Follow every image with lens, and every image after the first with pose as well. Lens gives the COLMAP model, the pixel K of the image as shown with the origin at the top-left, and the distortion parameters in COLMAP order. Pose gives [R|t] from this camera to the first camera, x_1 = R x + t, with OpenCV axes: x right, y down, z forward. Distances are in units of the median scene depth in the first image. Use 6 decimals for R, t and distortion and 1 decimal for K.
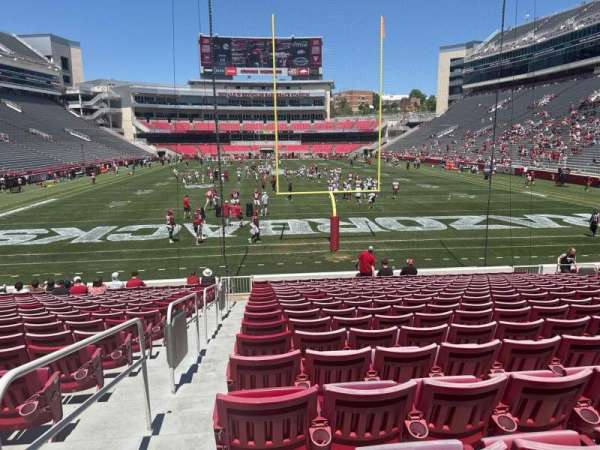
lens RADIAL K [[423.1, 0, 298.0], [0, 423.1, 225.6], [0, 0, 1]] dist [0.055060, -0.062449]
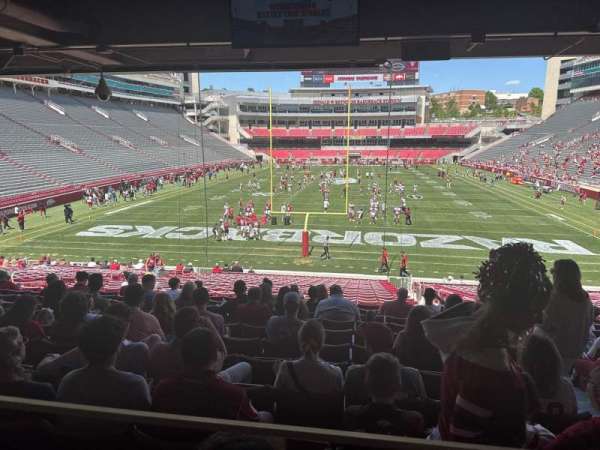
lens RADIAL K [[420.3, 0, 304.0], [0, 420.3, 224.3], [0, 0, 1]] dist [0.133122, -0.208286]
pose [[0.971599, 0.056932, -0.229683, 0.053218], [-0.056817, 0.998359, 0.007122, -0.007367], [0.229712, 0.006130, 0.973239, -0.044841]]
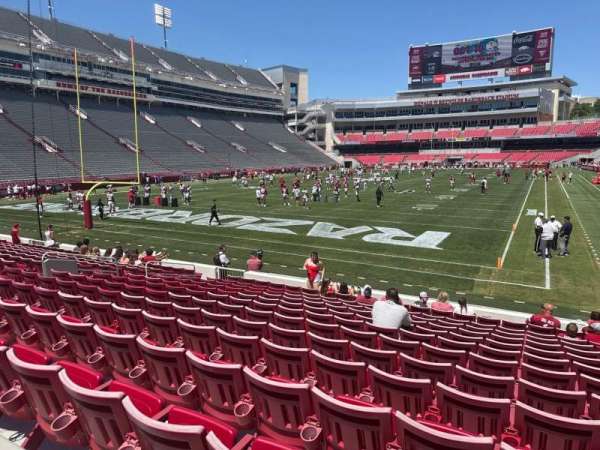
lens RADIAL K [[423.1, 0, 298.0], [0, 423.1, 225.6], [0, 0, 1]] dist [0.055060, -0.062449]
pose [[0.819134, 0.087927, -0.566823, 0.180446], [-0.104100, 0.994559, 0.003839, -0.002277], [0.564077, 0.055862, 0.823831, 0.046468]]
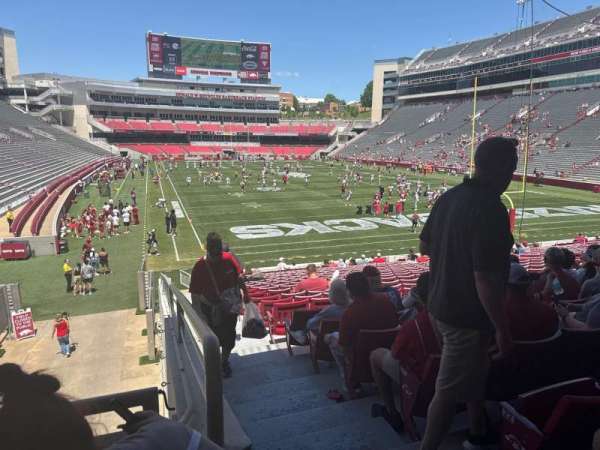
lens RADIAL K [[422.3, 0, 304.6], [0, 422.3, 229.7], [0, 0, 1]] dist [0.054715, -0.070013]
pose [[0.970970, -0.030323, 0.237271, -0.141090], [0.027343, 0.999501, 0.015842, 0.001230], [-0.237633, -0.008894, 0.971314, -0.045272]]
